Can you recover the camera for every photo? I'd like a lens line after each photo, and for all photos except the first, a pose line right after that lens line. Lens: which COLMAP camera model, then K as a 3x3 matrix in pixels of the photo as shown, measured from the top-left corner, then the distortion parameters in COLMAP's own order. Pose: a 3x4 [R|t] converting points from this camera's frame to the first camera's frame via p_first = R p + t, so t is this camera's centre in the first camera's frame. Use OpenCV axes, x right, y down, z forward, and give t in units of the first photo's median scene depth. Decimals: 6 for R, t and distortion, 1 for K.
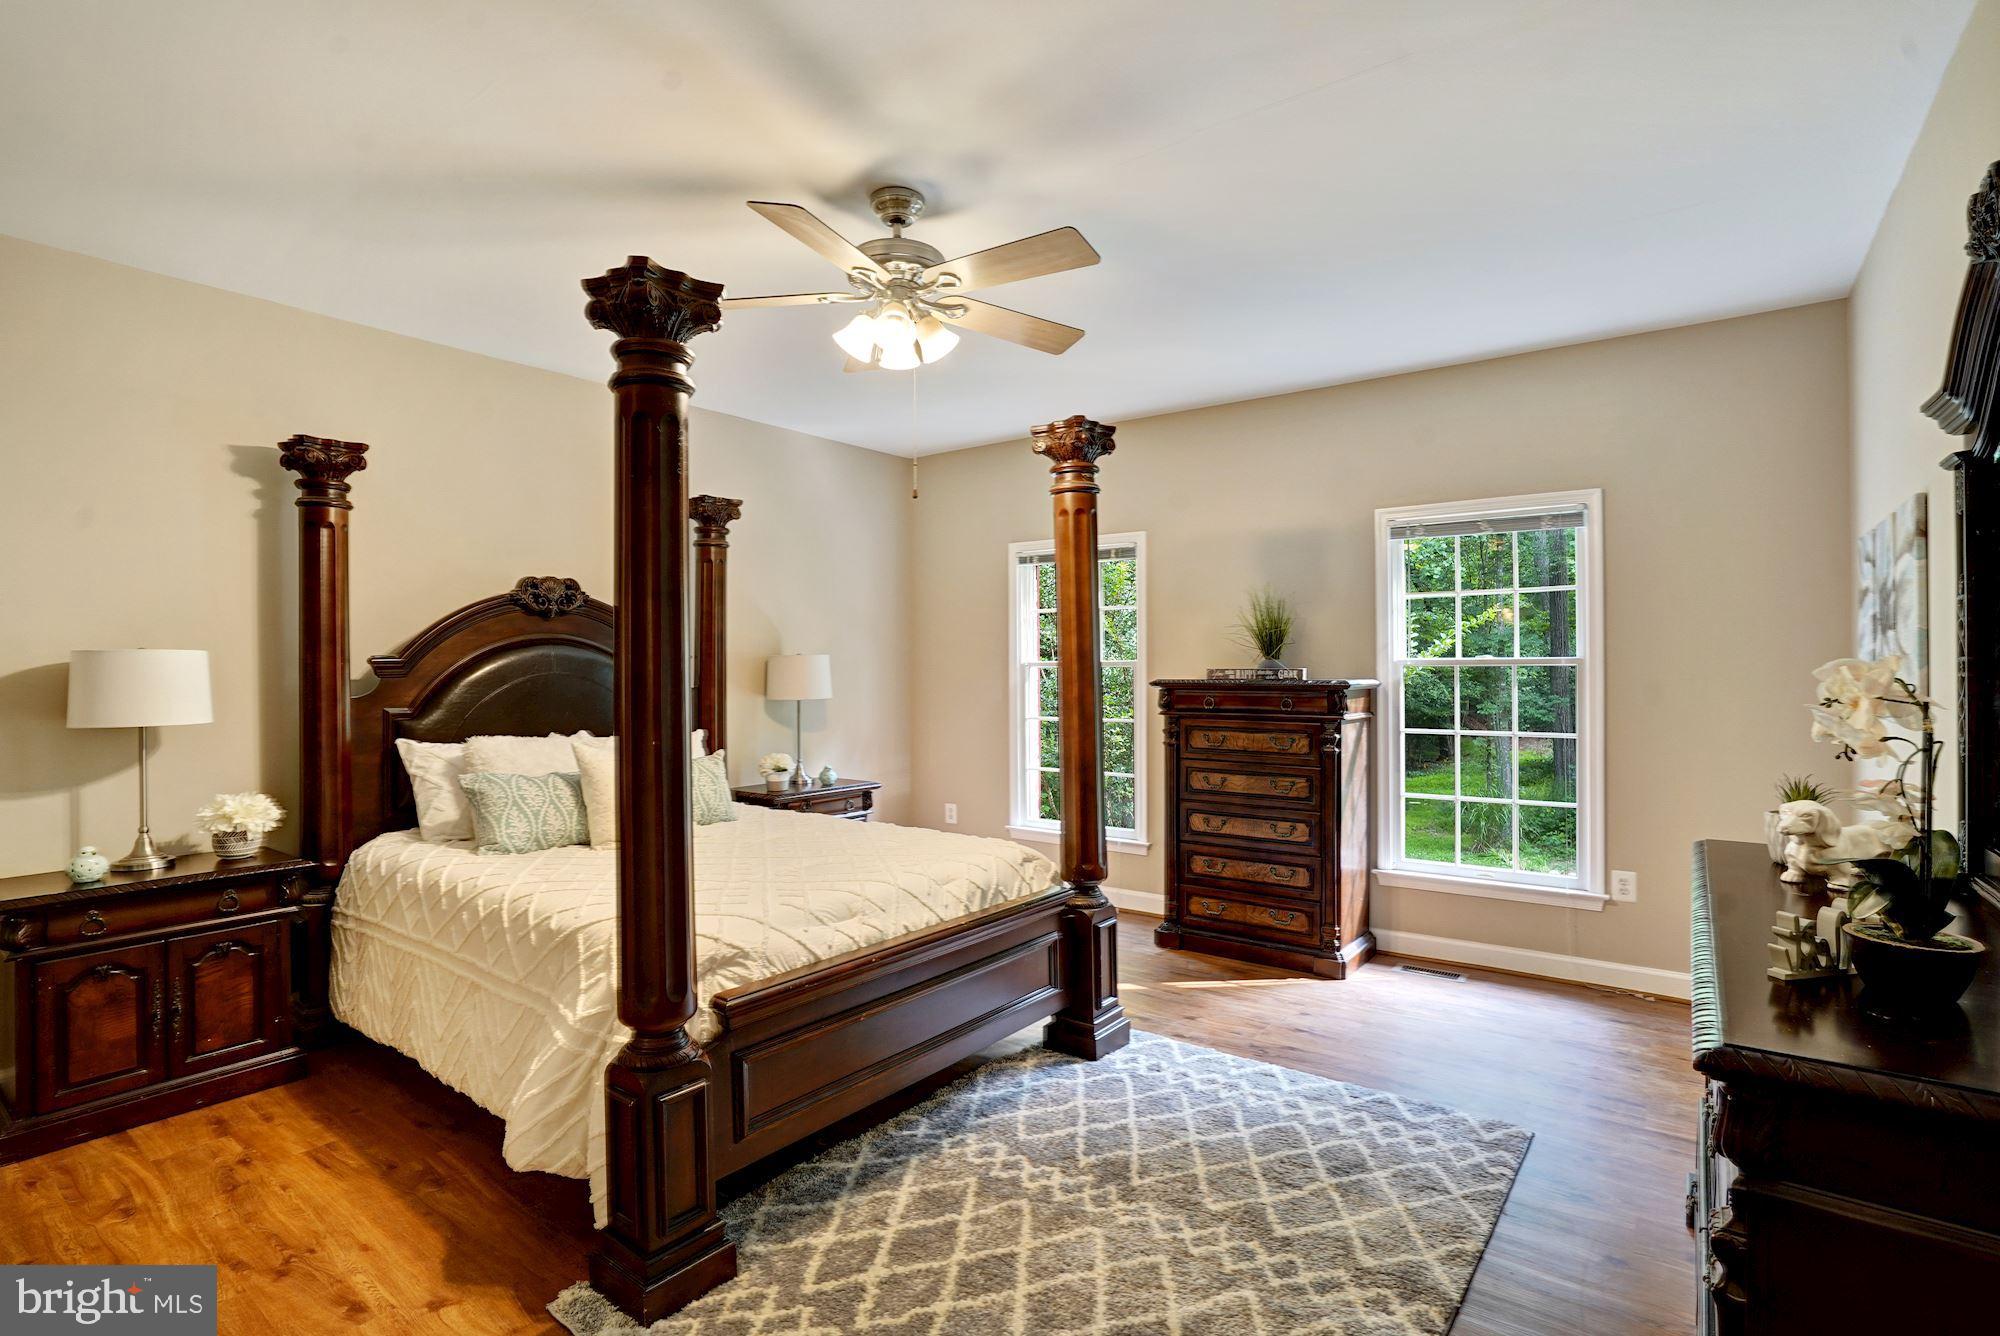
lens RADIAL K [[927.4, 0, 1004.9], [0, 927.4, 663.3], [0, 0, 1]] dist [-0.057470, 0.022211]
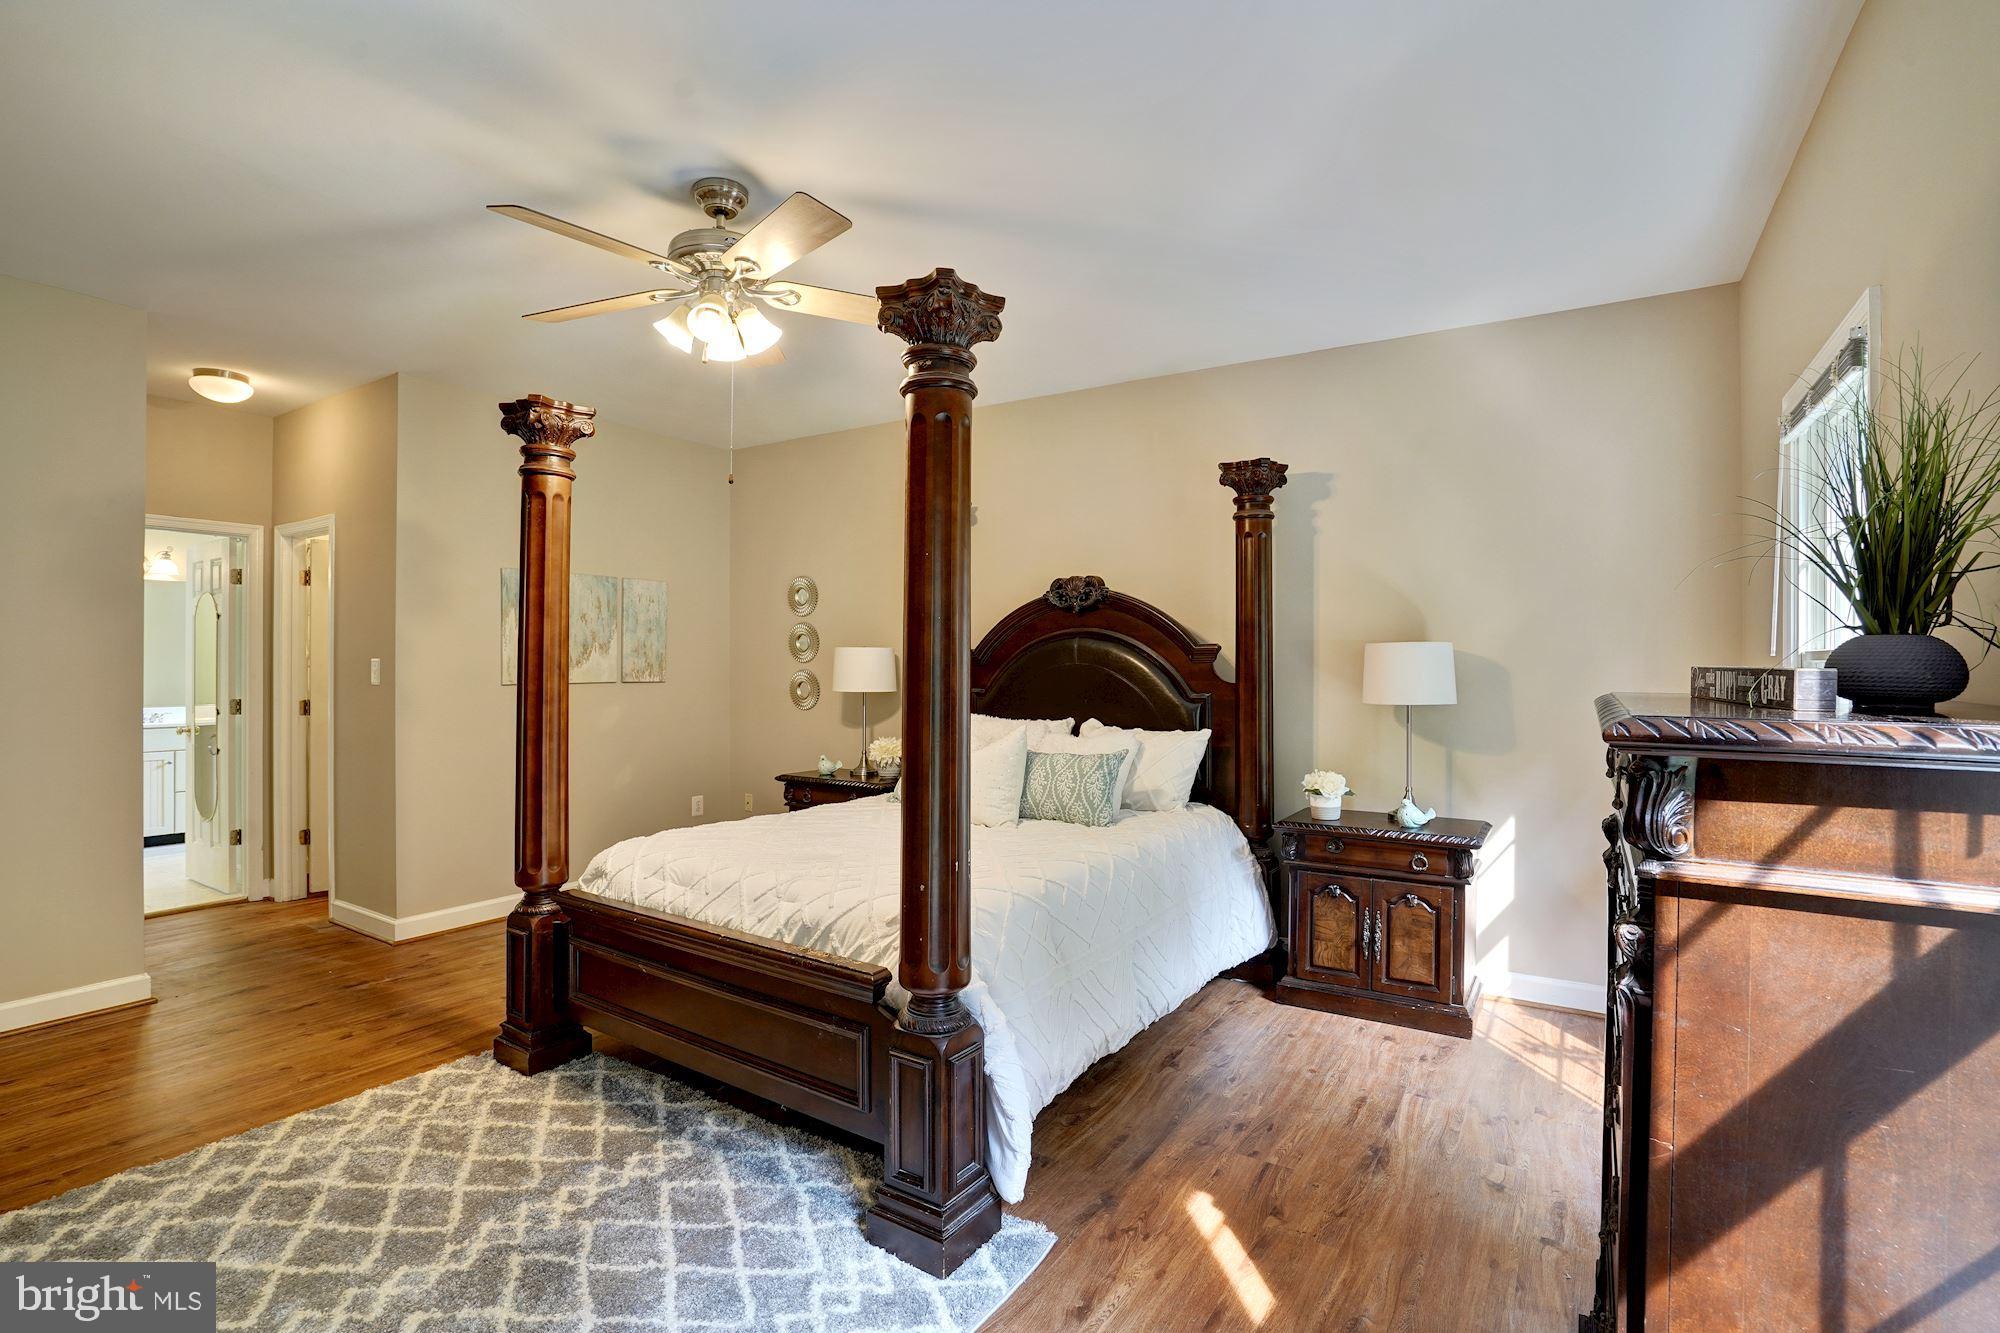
lens RADIAL K [[927.4, 0, 1004.9], [0, 927.4, 661.8], [0, 0, 1]] dist [-0.057470, 0.022211]
pose [[0.091460, 0.002423, -0.995806, 0.834326], [-0.010114, 0.999948, 0.001504, 0.007739], [0.995757, 0.009934, 0.091479, 1.123721]]
